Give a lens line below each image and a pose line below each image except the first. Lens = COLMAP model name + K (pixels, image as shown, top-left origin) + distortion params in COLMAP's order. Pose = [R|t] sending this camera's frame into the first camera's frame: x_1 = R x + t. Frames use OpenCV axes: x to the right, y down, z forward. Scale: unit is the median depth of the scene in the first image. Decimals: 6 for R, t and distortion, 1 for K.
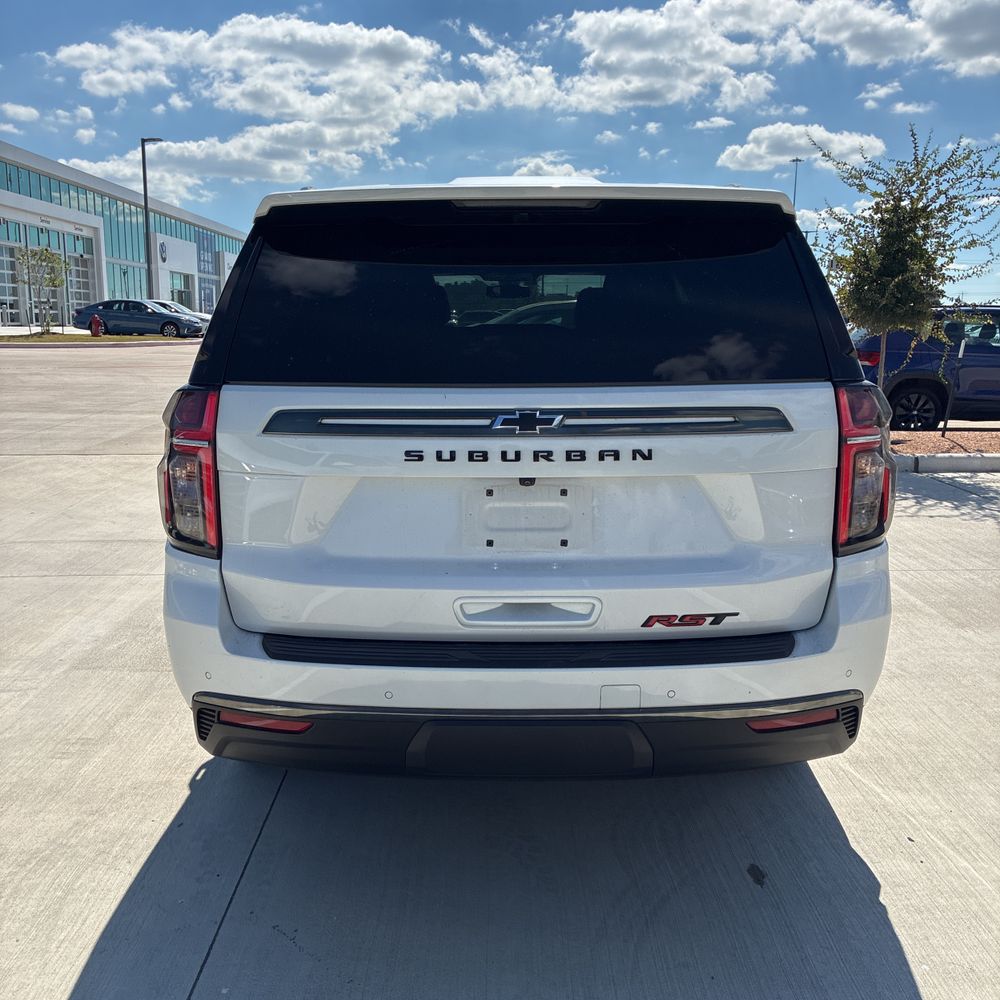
lens RADIAL K [[1020.6, 0, 500.0], [0, 1020.6, 500.0], [0, 0, 1]] dist [0.025591, -0.019365]
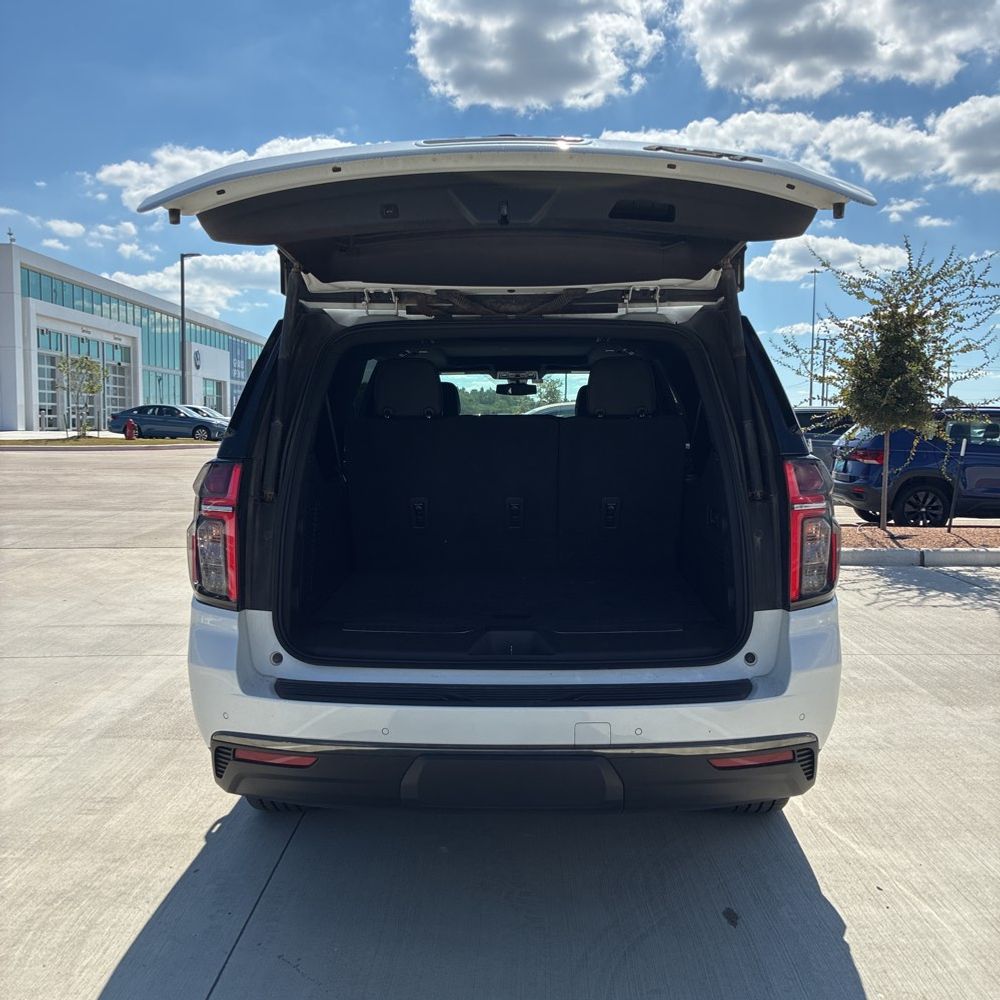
lens RADIAL K [[1022.8, 0, 509.2], [0, 1022.8, 500.0], [0, 0, 1]] dist [0.016320, -0.006012]
pose [[0.999861, 0.001062, -0.016609, 0.041913], [-0.002740, 0.994848, -0.101344, 0.048565], [0.016416, 0.101375, 0.994713, -0.129481]]
